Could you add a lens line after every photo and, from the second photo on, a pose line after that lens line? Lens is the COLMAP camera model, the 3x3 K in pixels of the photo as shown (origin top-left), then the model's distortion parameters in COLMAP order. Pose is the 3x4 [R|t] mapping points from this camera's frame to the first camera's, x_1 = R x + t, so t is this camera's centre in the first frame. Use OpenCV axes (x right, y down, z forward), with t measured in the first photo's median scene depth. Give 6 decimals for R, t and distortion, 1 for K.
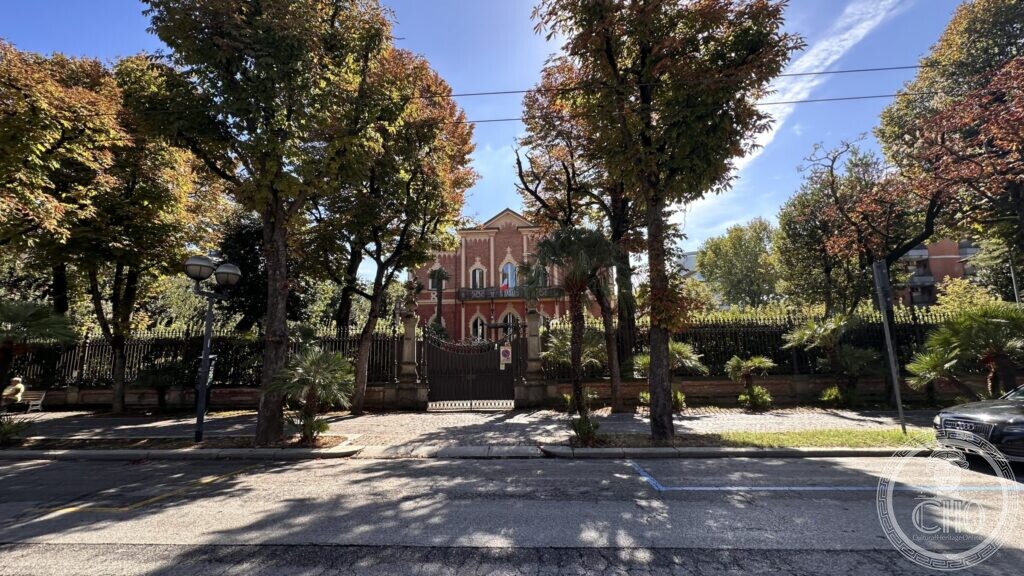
lens RADIAL K [[422.0, 0, 508.5], [0, 422.0, 292.2], [0, 0, 1]] dist [-0.000464, -0.000004]
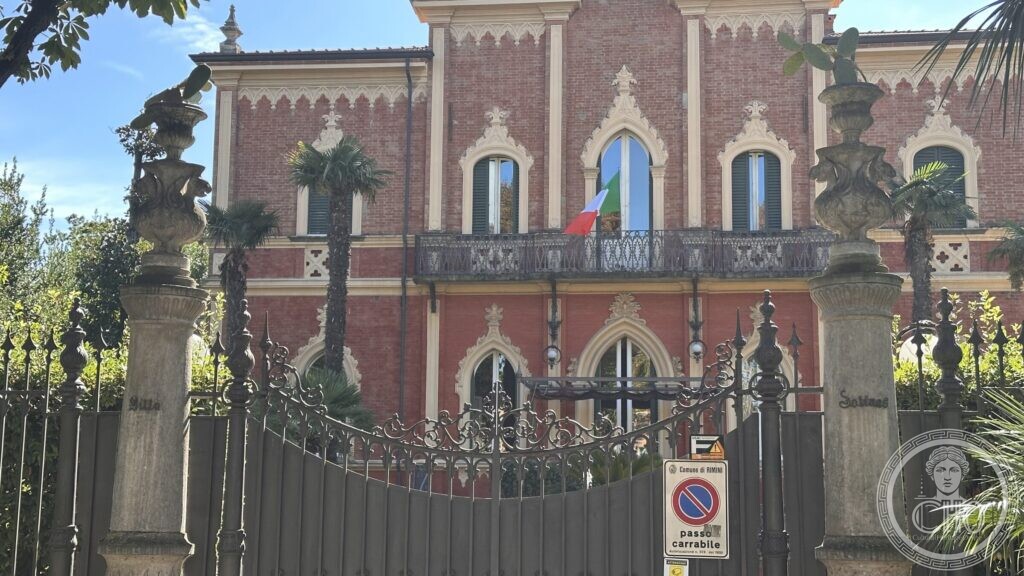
lens RADIAL K [[1460.4, 0, 493.5], [0, 1460.4, 310.3], [0, 0, 1]] dist [0.066015, 0.000000]
pose [[0.997937, 0.021225, -0.060589, -0.021268], [-0.020440, 0.999699, 0.013552, 0.023326], [0.060858, -0.012285, 0.998071, 0.153589]]
